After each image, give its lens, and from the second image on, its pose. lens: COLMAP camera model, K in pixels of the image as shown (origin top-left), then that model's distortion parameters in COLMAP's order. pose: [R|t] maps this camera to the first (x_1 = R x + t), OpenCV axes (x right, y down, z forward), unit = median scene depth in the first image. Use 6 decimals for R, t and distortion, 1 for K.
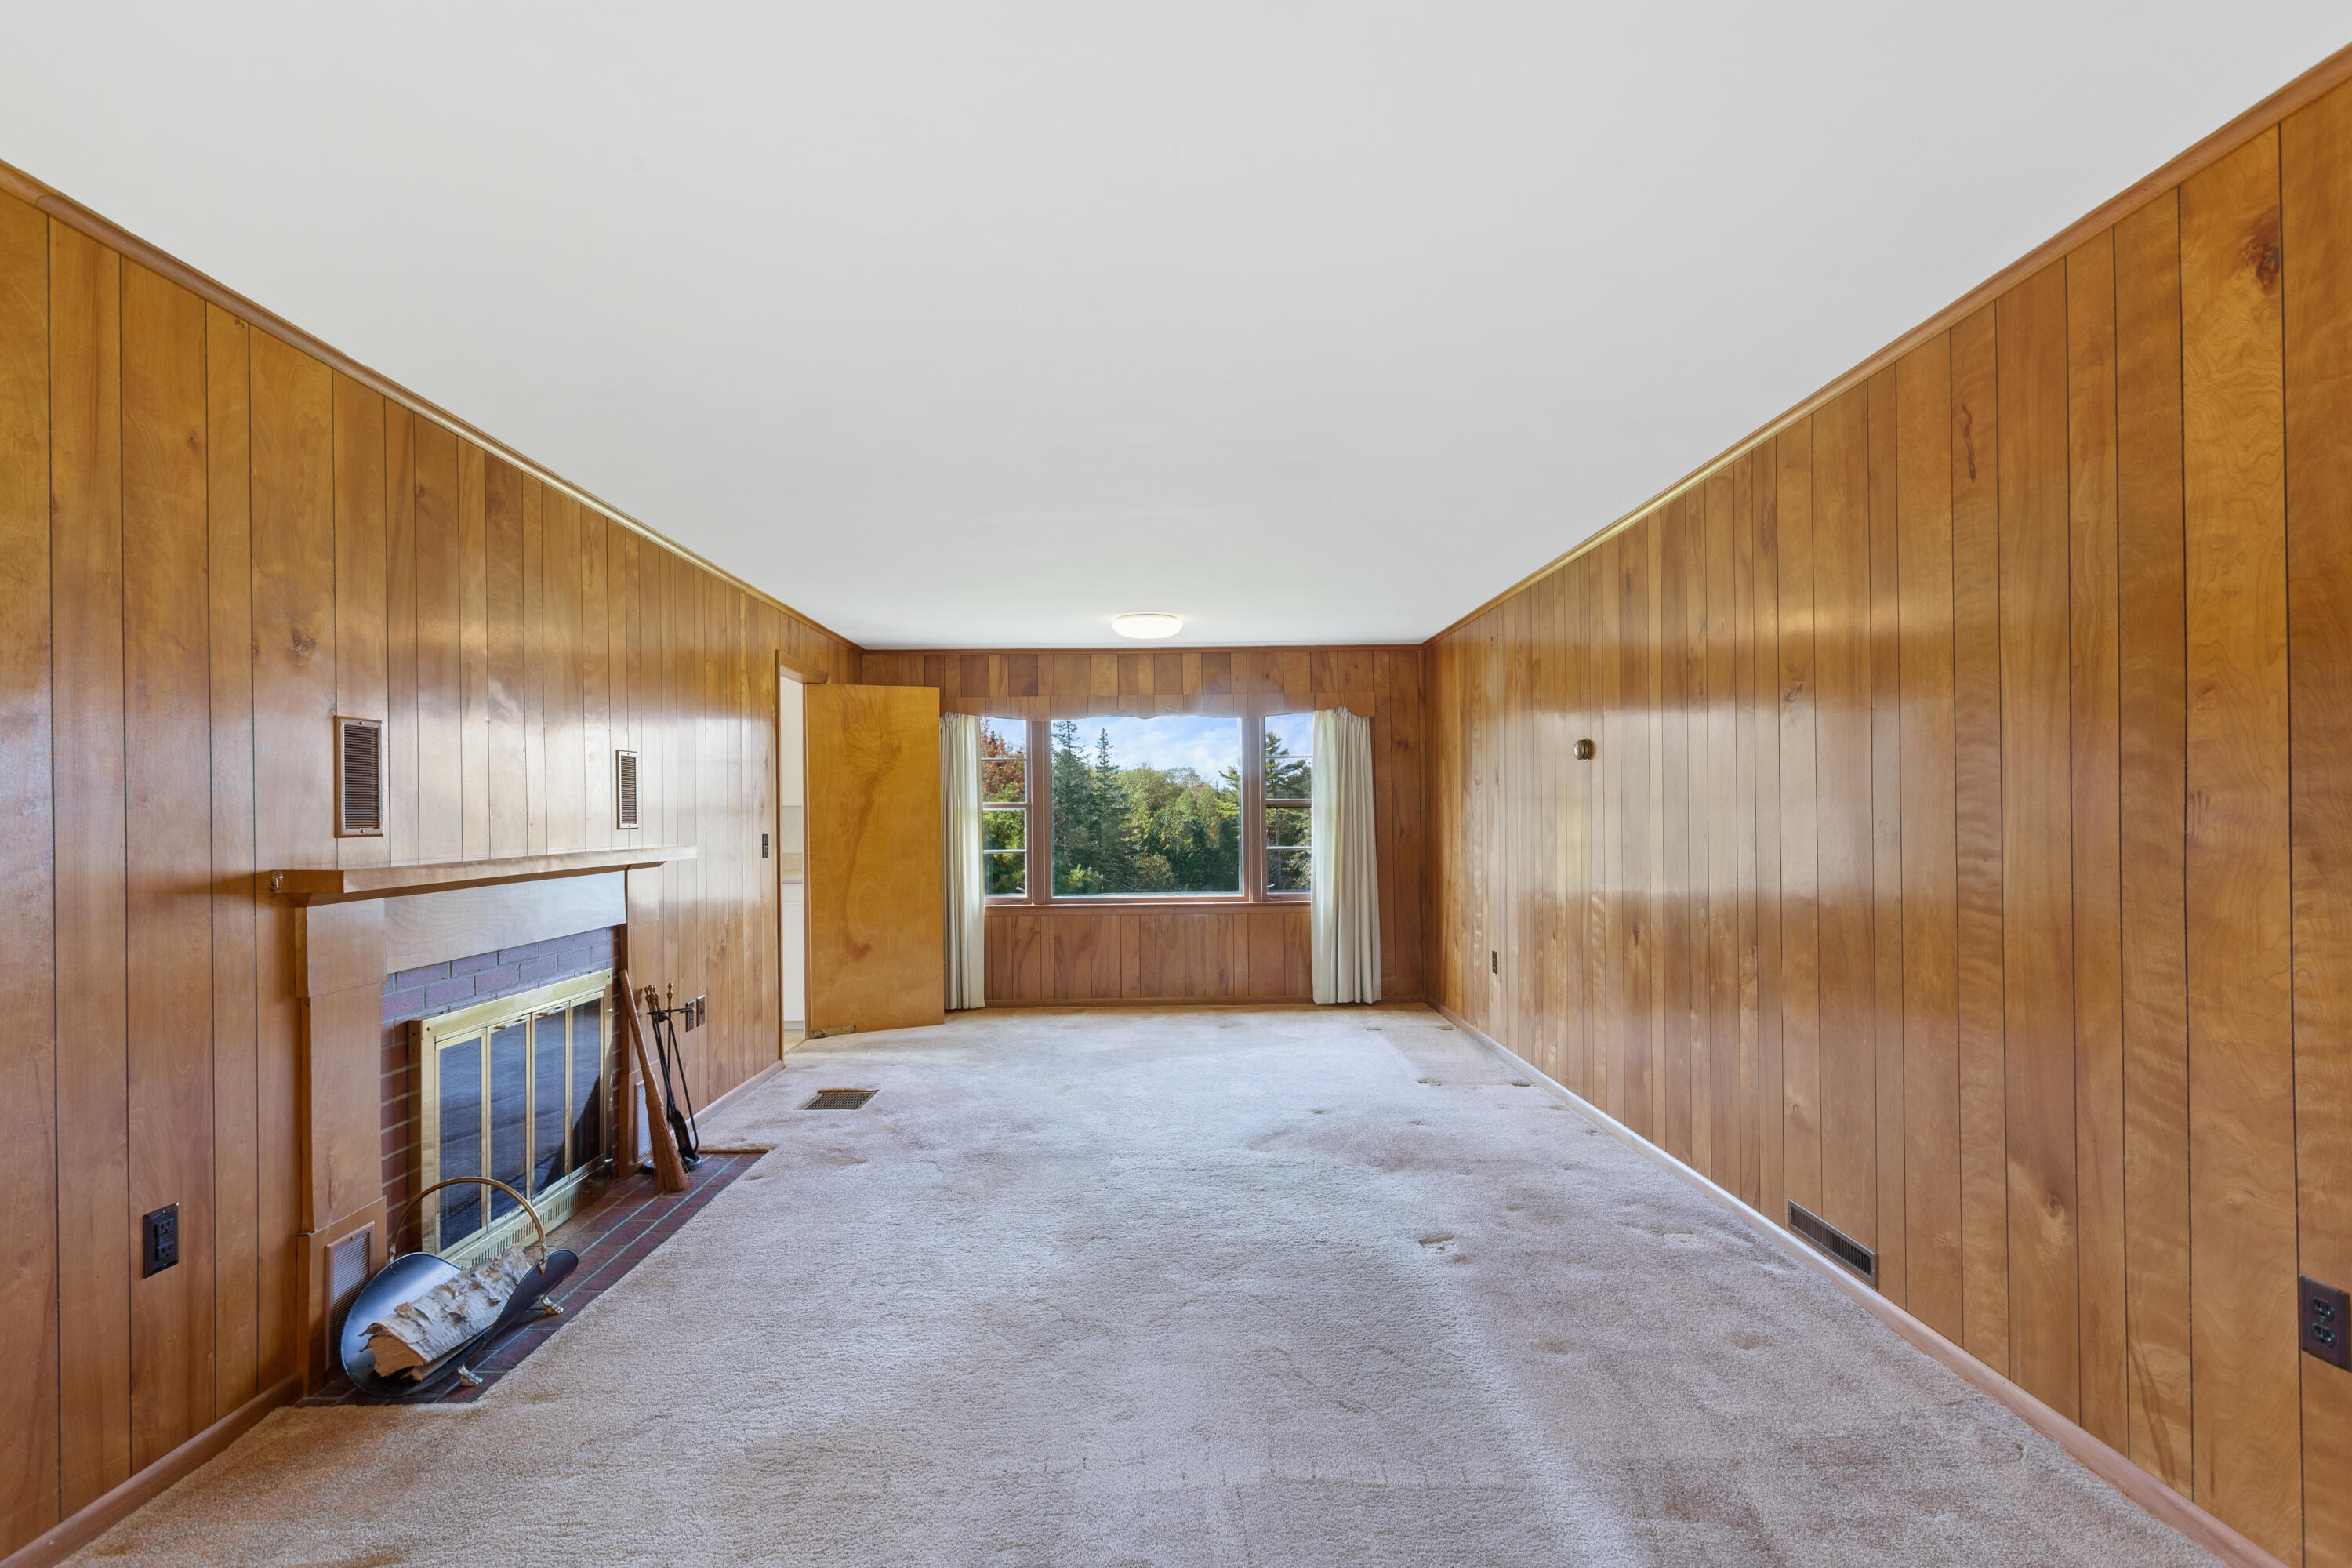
lens RADIAL K [[1136.8, 0, 1176.7], [0, 1136.8, 808.0], [0, 0, 1]] dist [-0.000386, 0.000017]
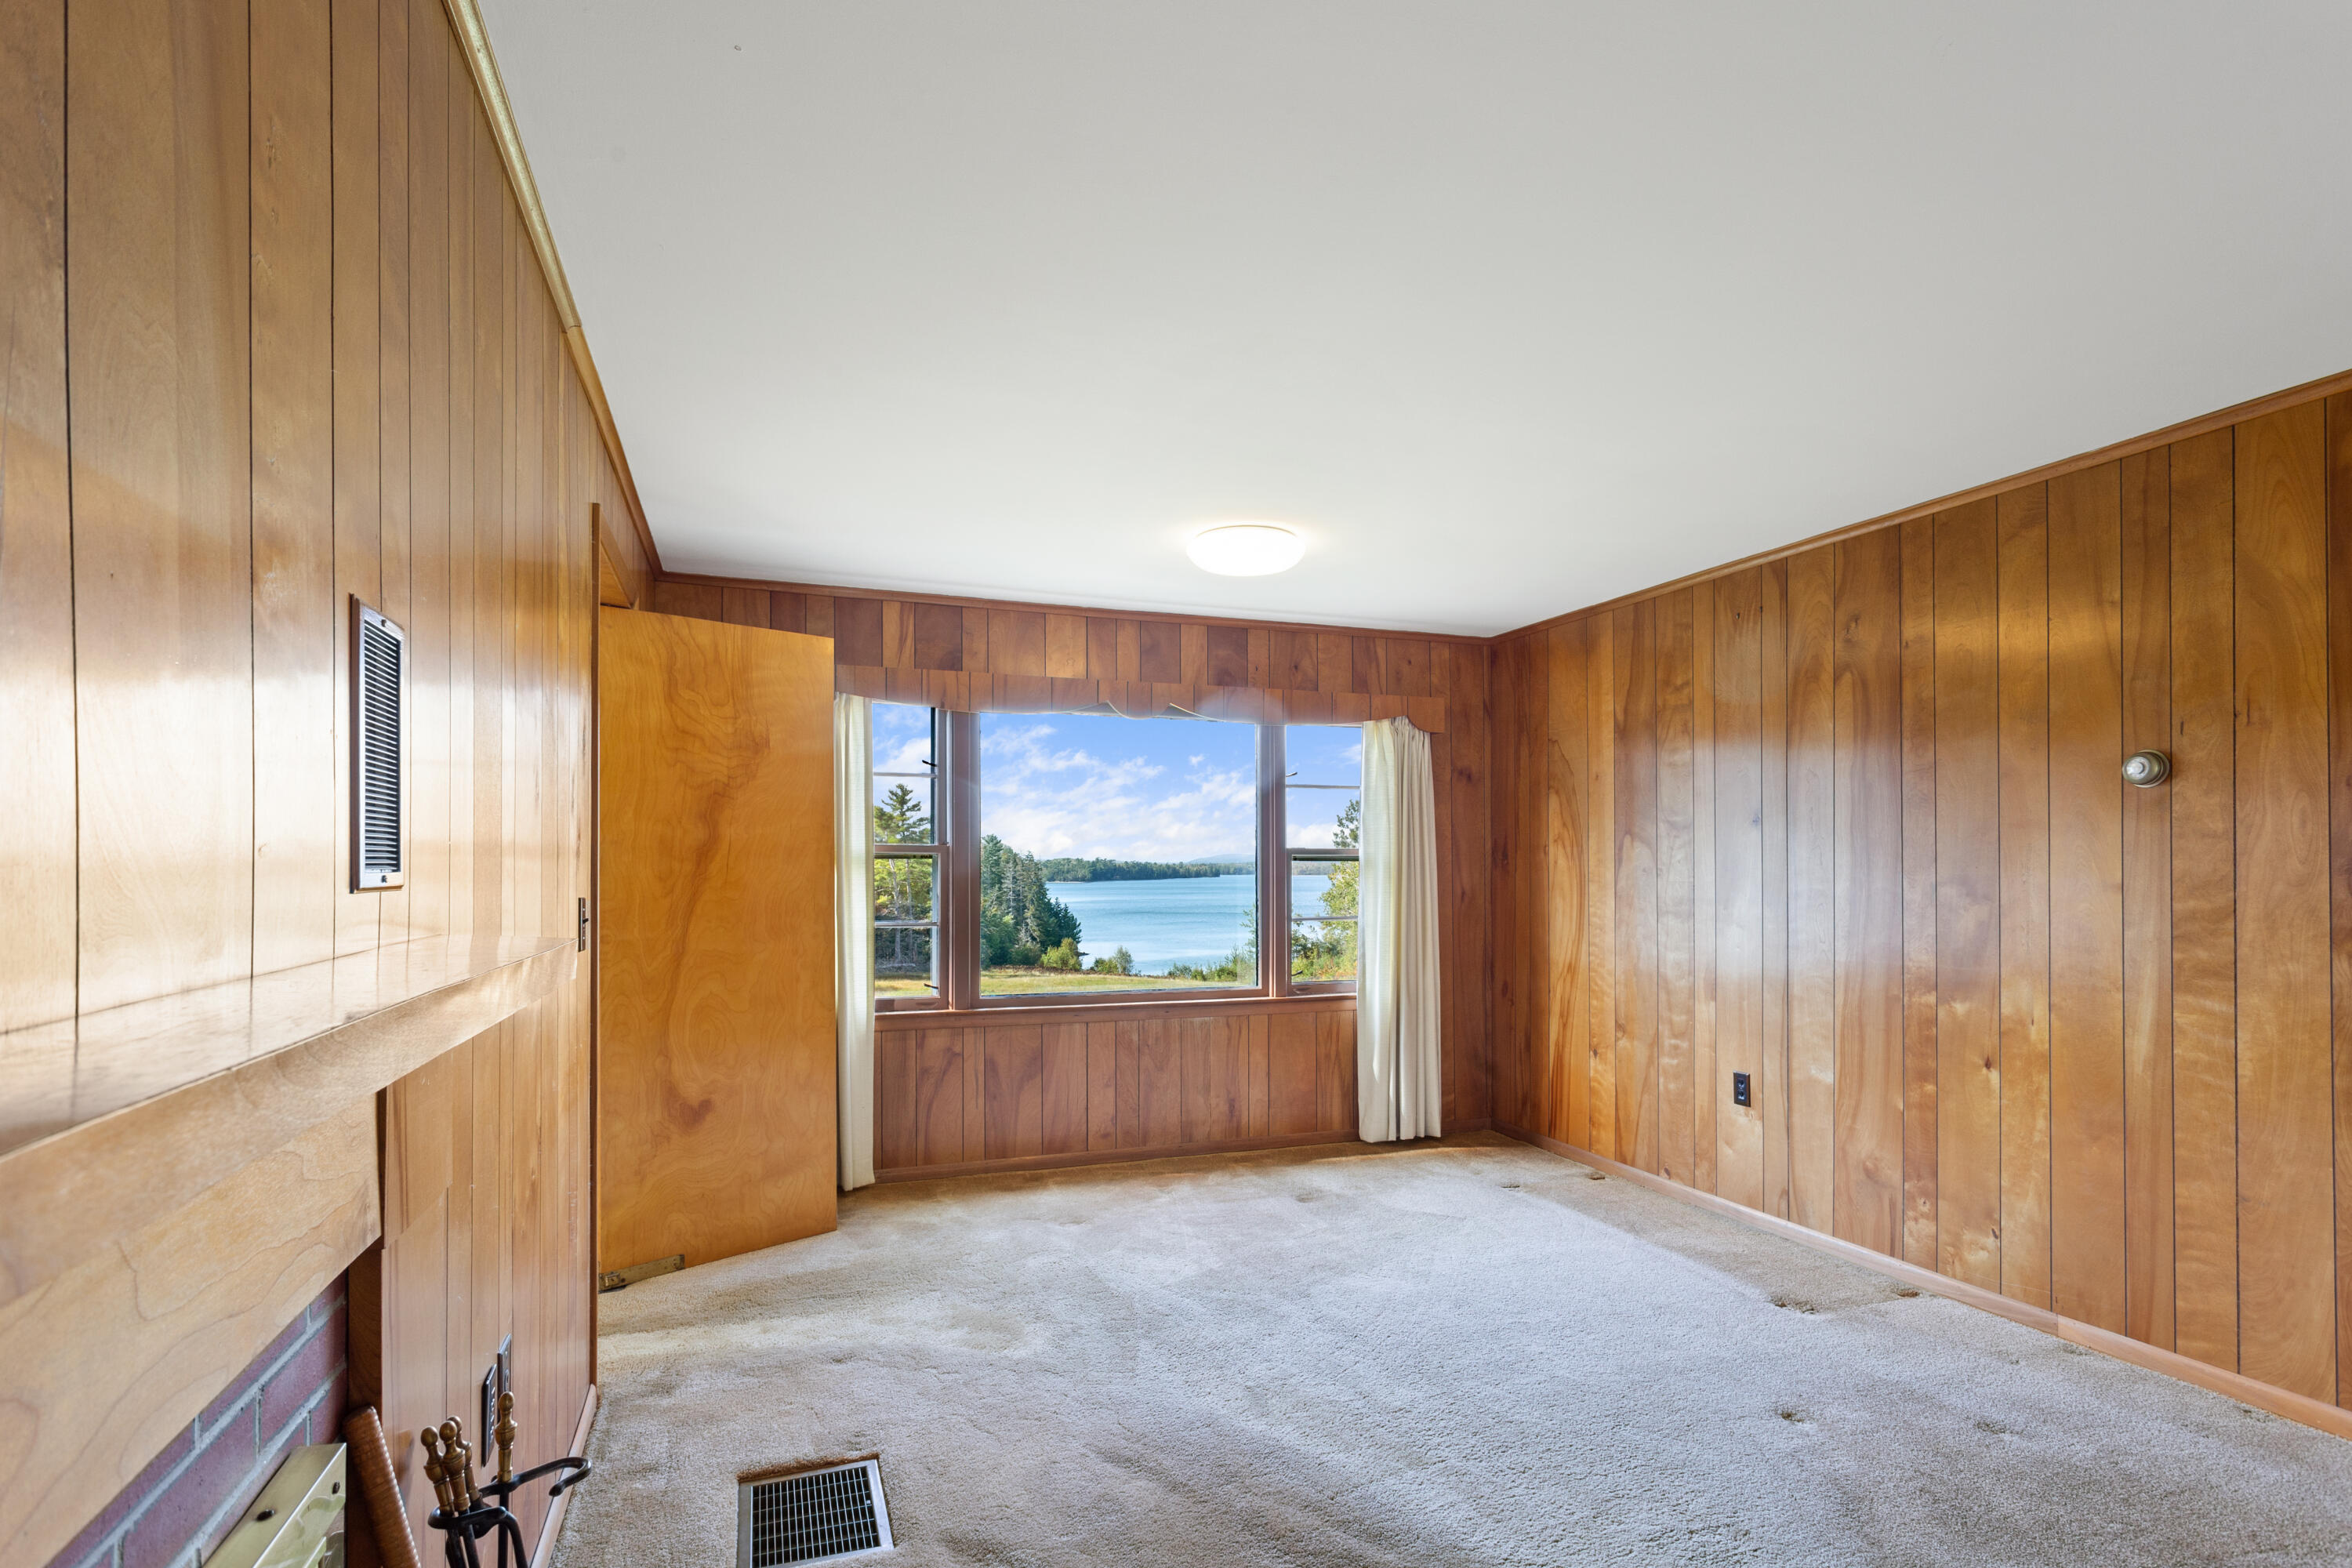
lens RADIAL K [[1151.6, 0, 1172.7], [0, 1151.6, 862.9], [0, 0, 1]] dist [0.001827, -0.000005]
pose [[0.947417, 0.013187, 0.319731, -0.217174], [-0.012611, 0.999913, -0.003871, 0.006047], [-0.319754, -0.000365, 0.947501, 0.374274]]
